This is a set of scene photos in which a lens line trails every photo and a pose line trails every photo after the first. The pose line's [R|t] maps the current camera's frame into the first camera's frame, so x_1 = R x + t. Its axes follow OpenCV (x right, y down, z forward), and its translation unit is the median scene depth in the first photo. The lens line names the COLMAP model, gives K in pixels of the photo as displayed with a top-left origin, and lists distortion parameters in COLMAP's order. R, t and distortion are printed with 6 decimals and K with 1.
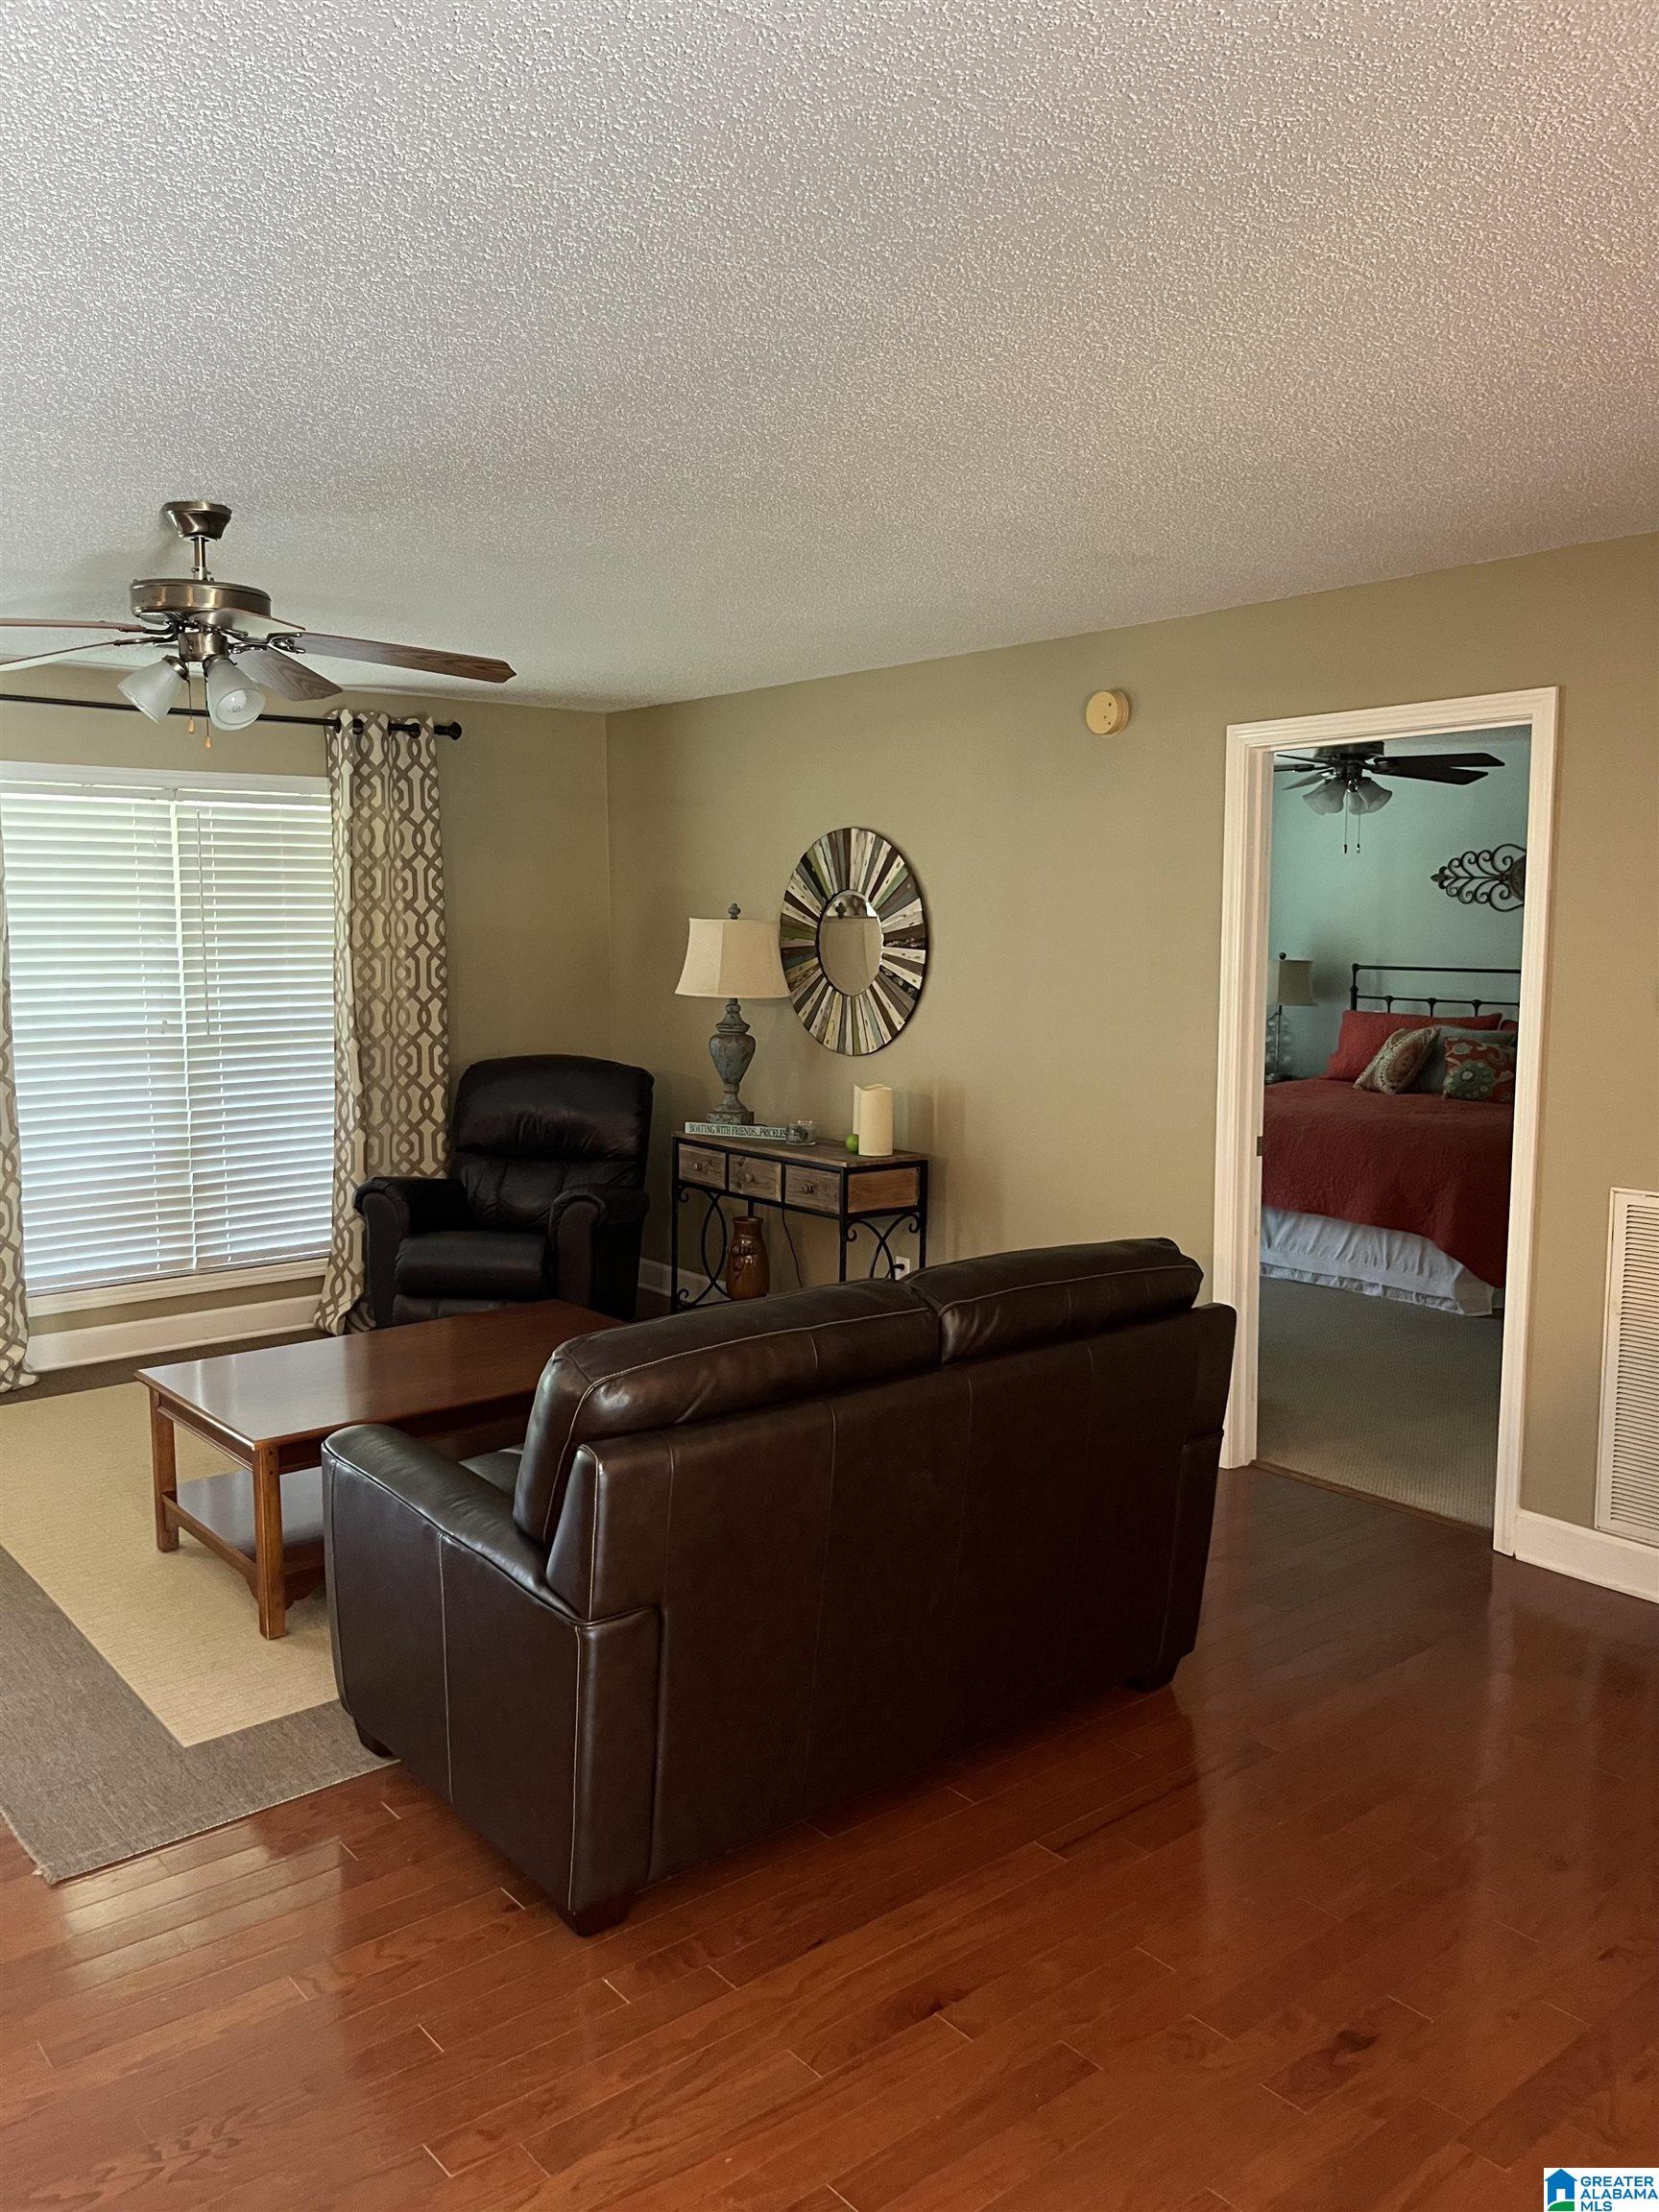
lens RADIAL K [[1682.6, 0, 830.5], [0, 1682.6, 1116.2], [0, 0, 1]] dist [0.051752, -0.001092]
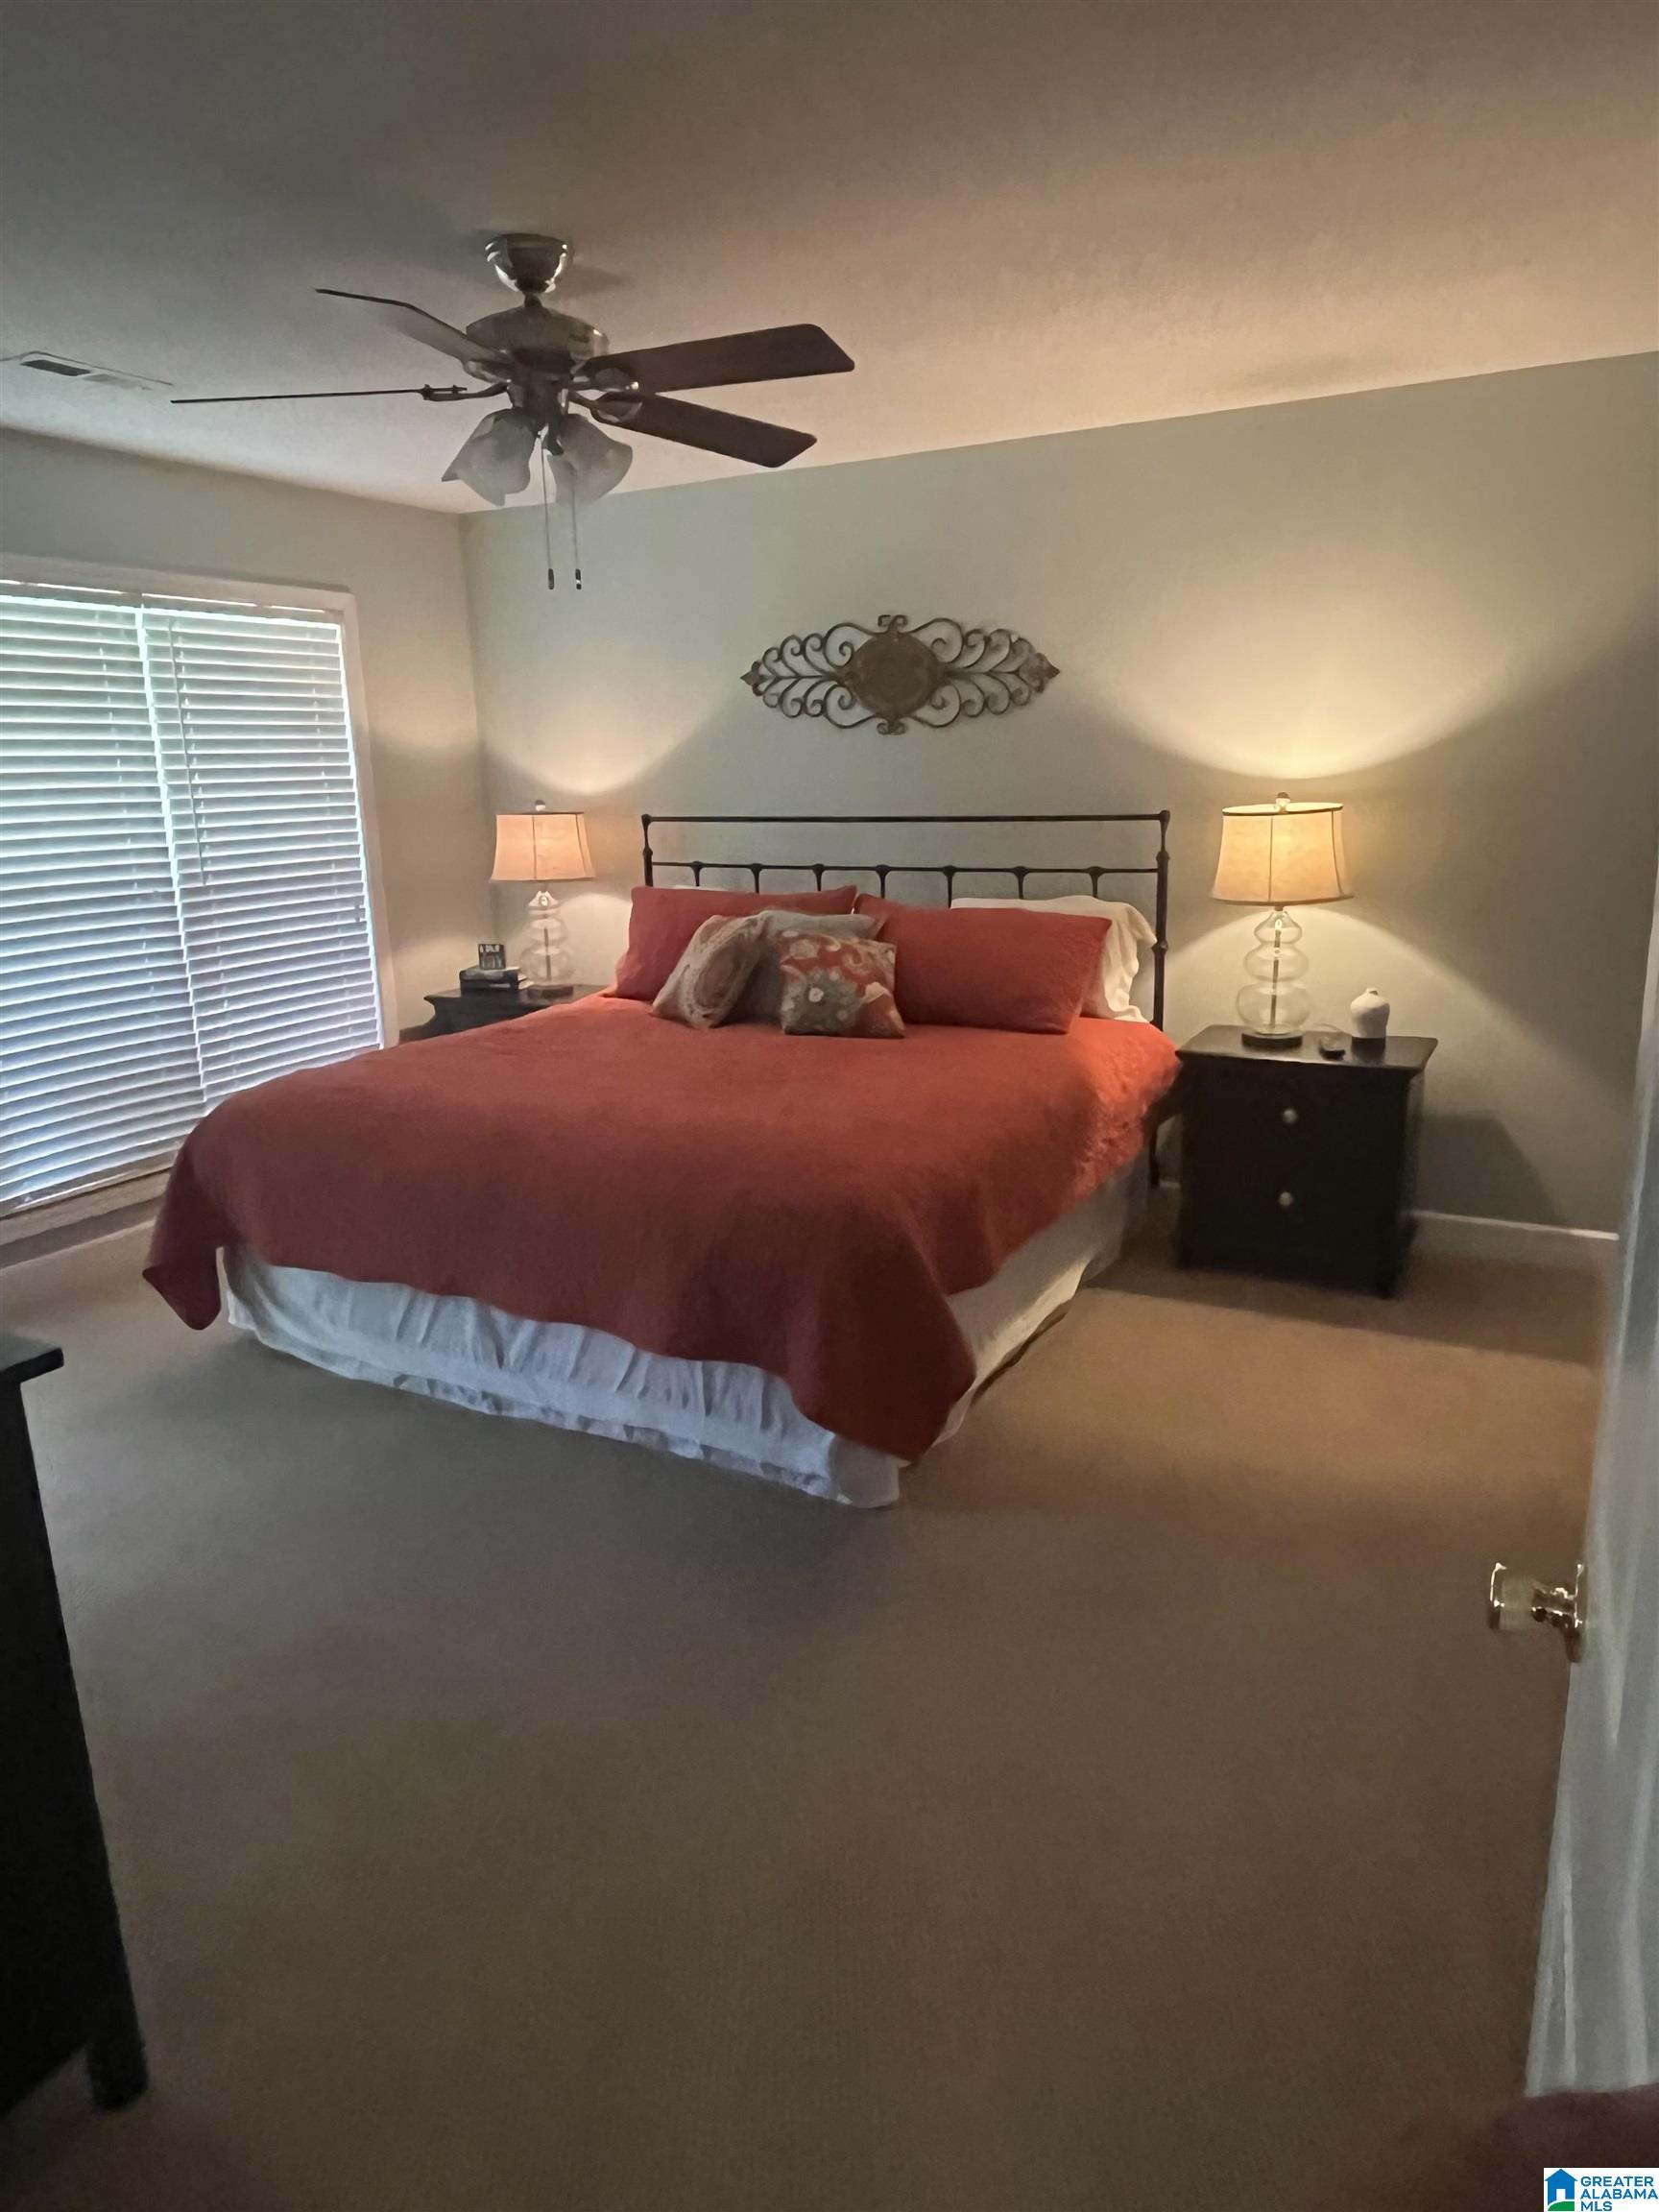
lens RADIAL K [[1418.4, 0, 829.5], [0, 1418.4, 1106.0], [0, 0, 1]] dist [-0.001791, -0.000877]
pose [[0.926374, -0.110706, 0.359967, 0.175237], [0.067203, 0.989071, 0.131236, -0.047750], [-0.370562, -0.097383, 0.923689, 0.477372]]
